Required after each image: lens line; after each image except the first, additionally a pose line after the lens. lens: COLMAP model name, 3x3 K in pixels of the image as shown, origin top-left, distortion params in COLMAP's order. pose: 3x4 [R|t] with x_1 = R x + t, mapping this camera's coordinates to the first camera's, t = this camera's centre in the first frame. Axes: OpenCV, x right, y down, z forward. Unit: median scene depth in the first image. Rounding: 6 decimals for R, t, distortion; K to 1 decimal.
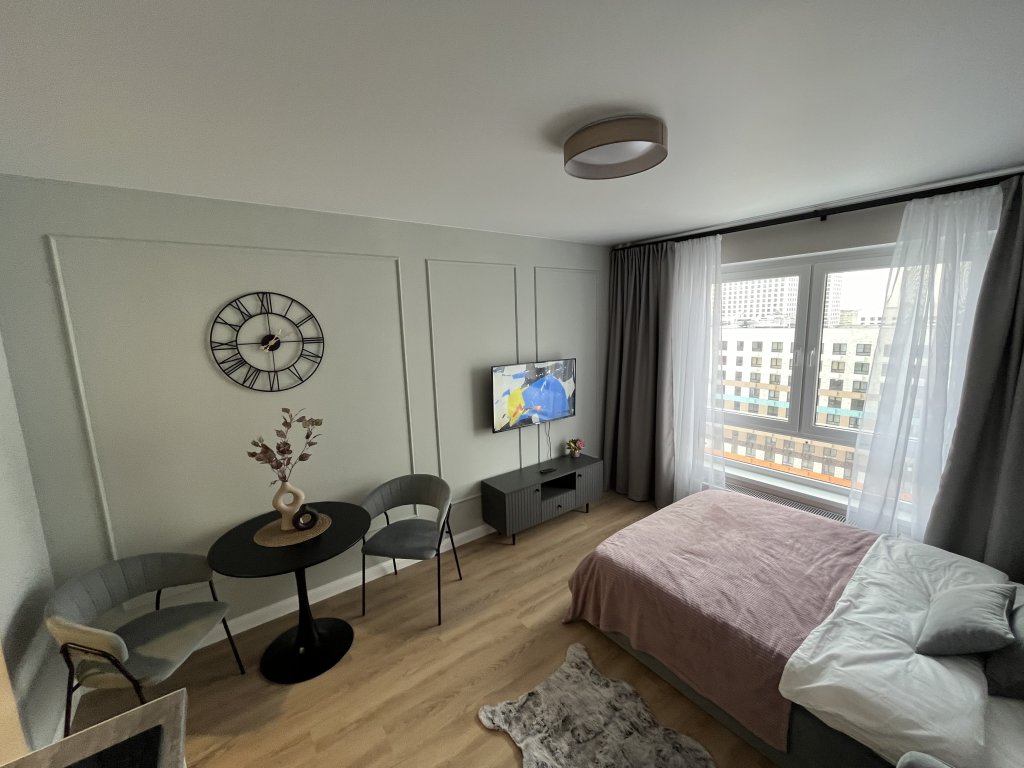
lens RADIAL K [[412.3, 0, 508.4], [0, 412.3, 388.8], [0, 0, 1]] dist [-0.004467, 0.000772]
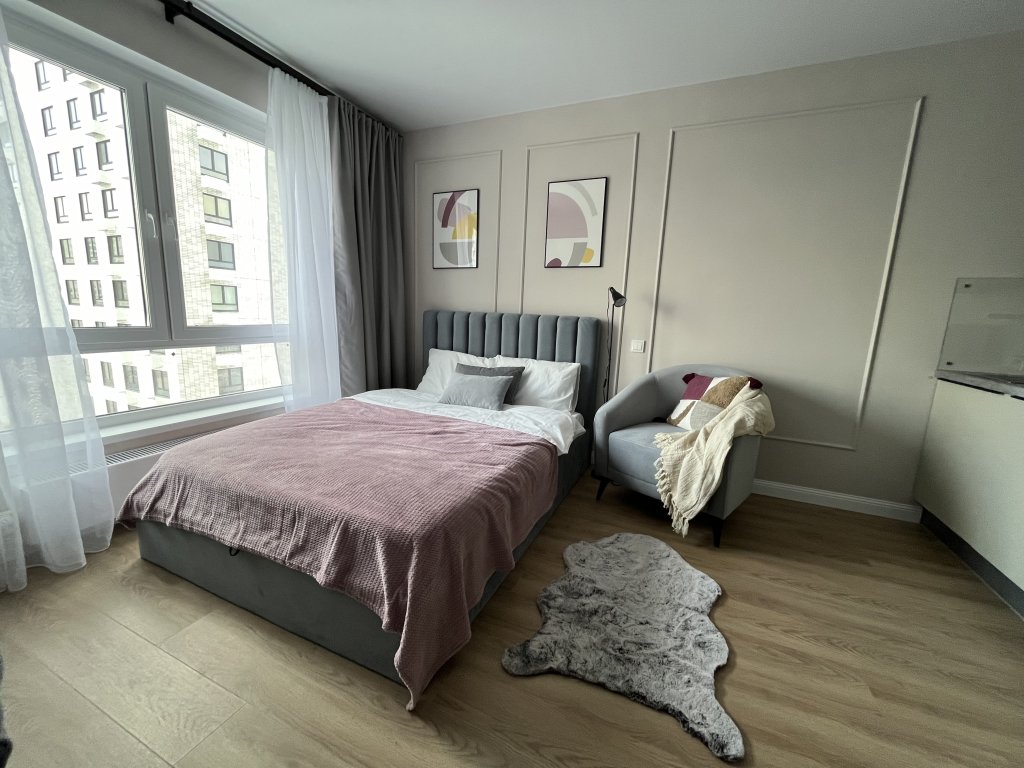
lens RADIAL K [[412.3, 0, 509.0], [0, 412.3, 385.9], [0, 0, 1]] dist [-0.004467, 0.000772]
pose [[-0.488604, -0.142948, 0.860716, -0.202623], [0.118207, 0.966547, 0.227627, 0.098298], [-0.864461, 0.212962, -0.455362, 0.906581]]
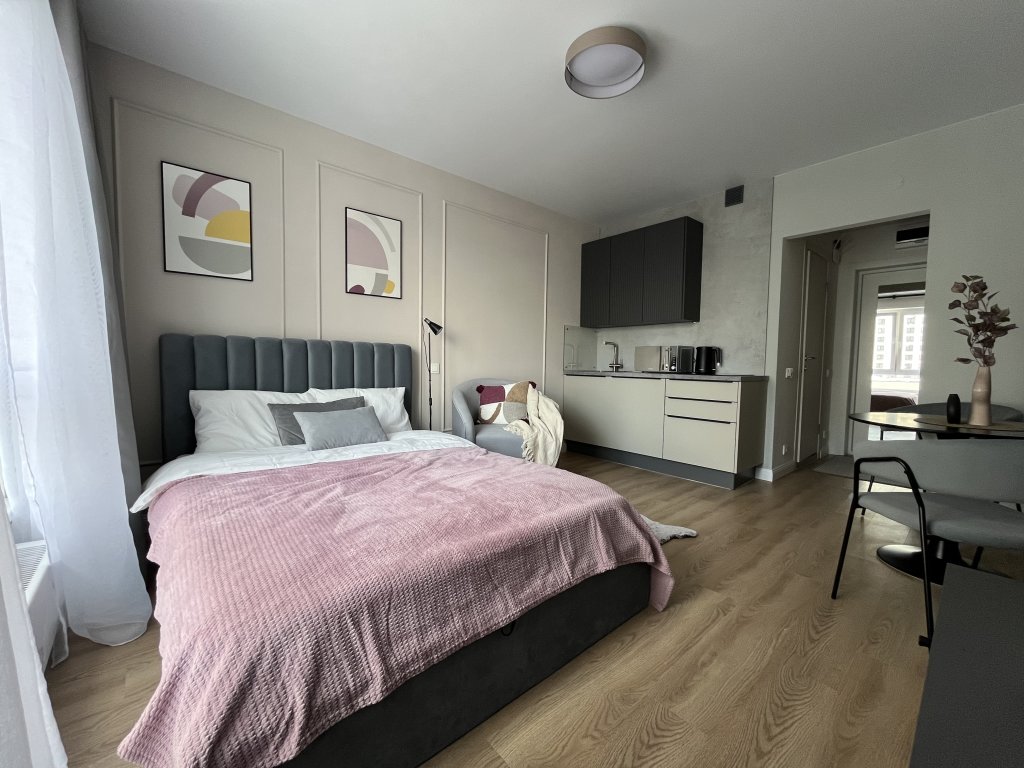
lens RADIAL K [[412.3, 0, 511.8], [0, 412.3, 387.2], [0, 0, 1]] dist [-0.004467, 0.000772]
pose [[-0.997215, 0.019313, -0.072033, 0.358775], [0.002716, 0.974651, 0.223715, 0.058807], [0.074527, 0.222896, -0.971989, 1.321631]]
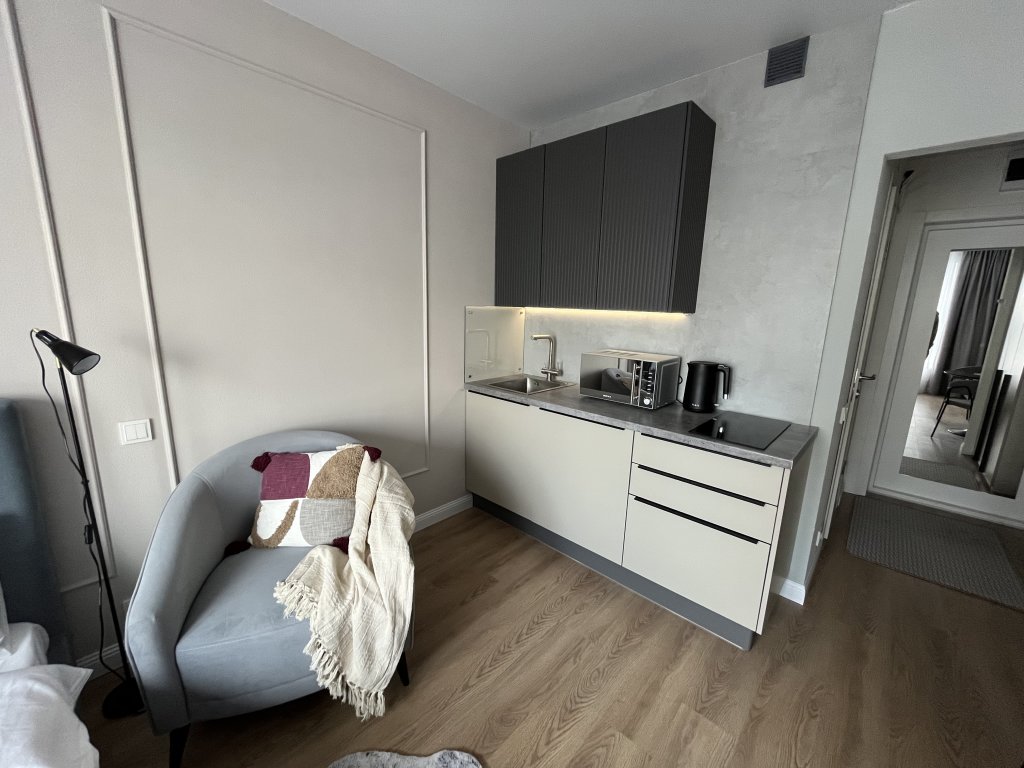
lens RADIAL K [[412.3, 0, 512.2], [0, 412.3, 387.4], [0, 0, 1]] dist [-0.004467, 0.000772]
pose [[-0.983160, 0.040725, -0.178152, 0.124598], [-0.026975, 0.931833, 0.361883, 0.017794], [0.180746, 0.360595, -0.915042, 0.714885]]
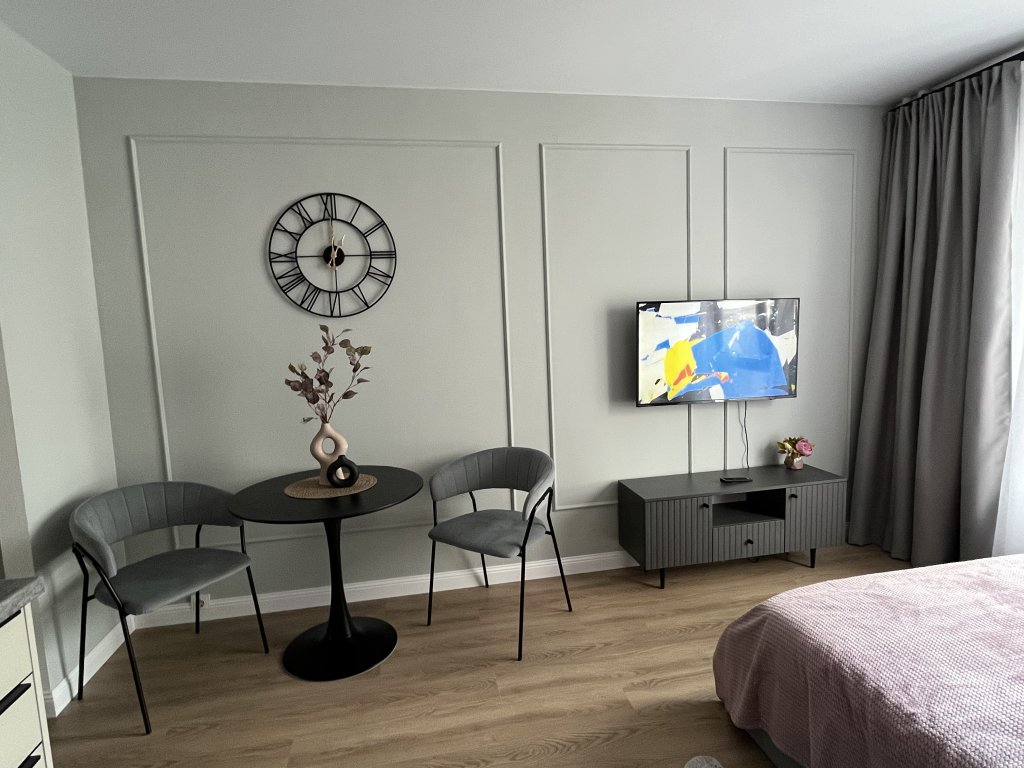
lens RADIAL K [[547.5, 0, 503.0], [0, 547.5, 388.5], [0, 0, 1]] dist [-0.007817, -0.002079]
pose [[0.896480, 0.044091, -0.440885, 0.167876], [-0.059338, 0.998020, -0.020849, 0.122238], [0.439093, 0.044852, 0.897321, 0.157600]]
